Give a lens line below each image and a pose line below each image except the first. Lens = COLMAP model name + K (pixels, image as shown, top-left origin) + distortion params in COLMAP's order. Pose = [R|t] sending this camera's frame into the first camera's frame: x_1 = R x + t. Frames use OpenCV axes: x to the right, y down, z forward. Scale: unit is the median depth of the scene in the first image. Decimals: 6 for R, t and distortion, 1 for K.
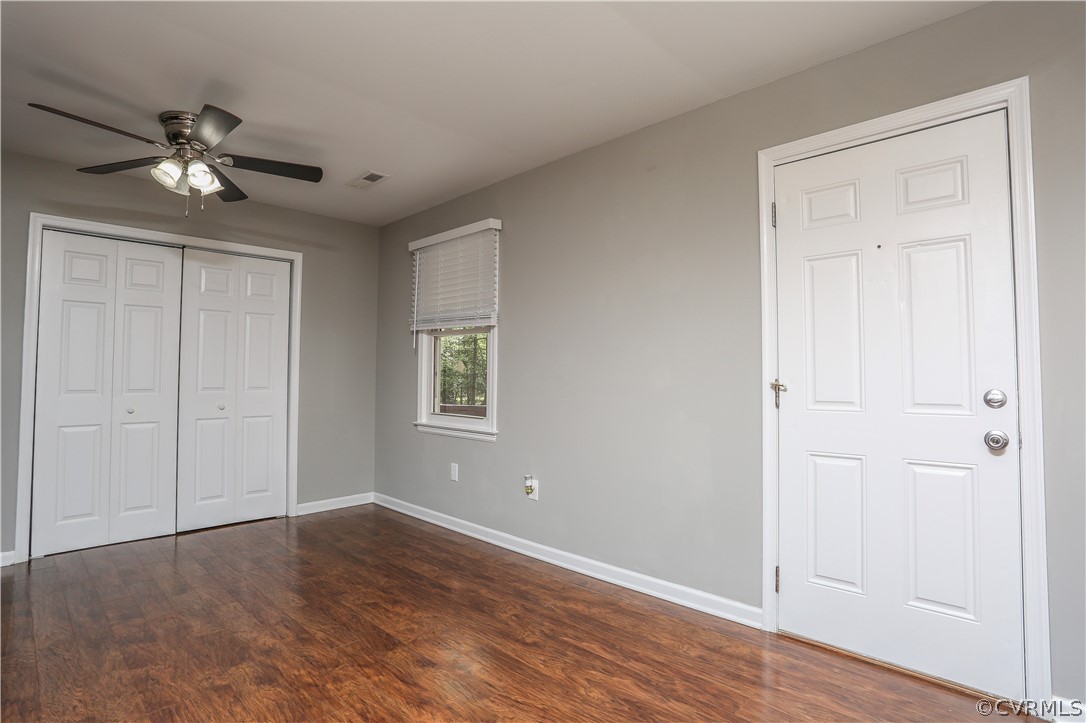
lens RADIAL K [[556.1, 0, 550.2], [0, 556.1, 351.9], [0, 0, 1]] dist [-0.017541, 0.001795]
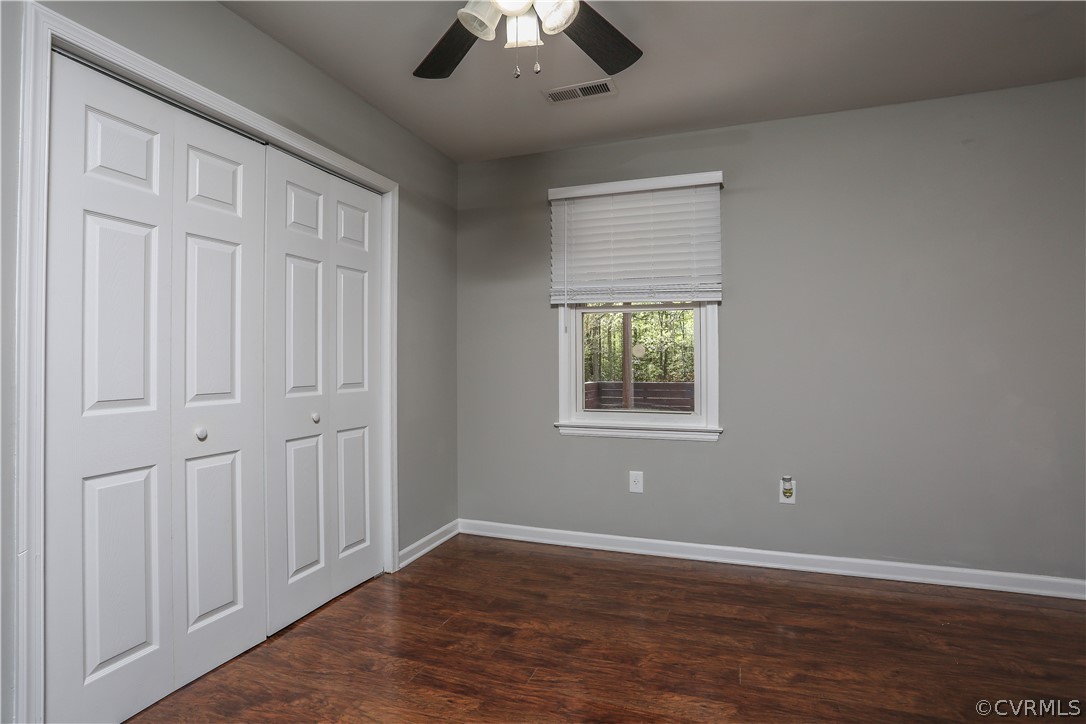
lens RADIAL K [[526.2, 0, 549.2], [0, 526.2, 355.8], [0, 0, 1]] dist [-0.001474, 0.004474]
pose [[0.882209, 0.012322, 0.470697, -0.754086], [-0.019427, 0.999759, 0.010239, 0.032918], [-0.470457, -0.018177, 0.882236, 0.454583]]
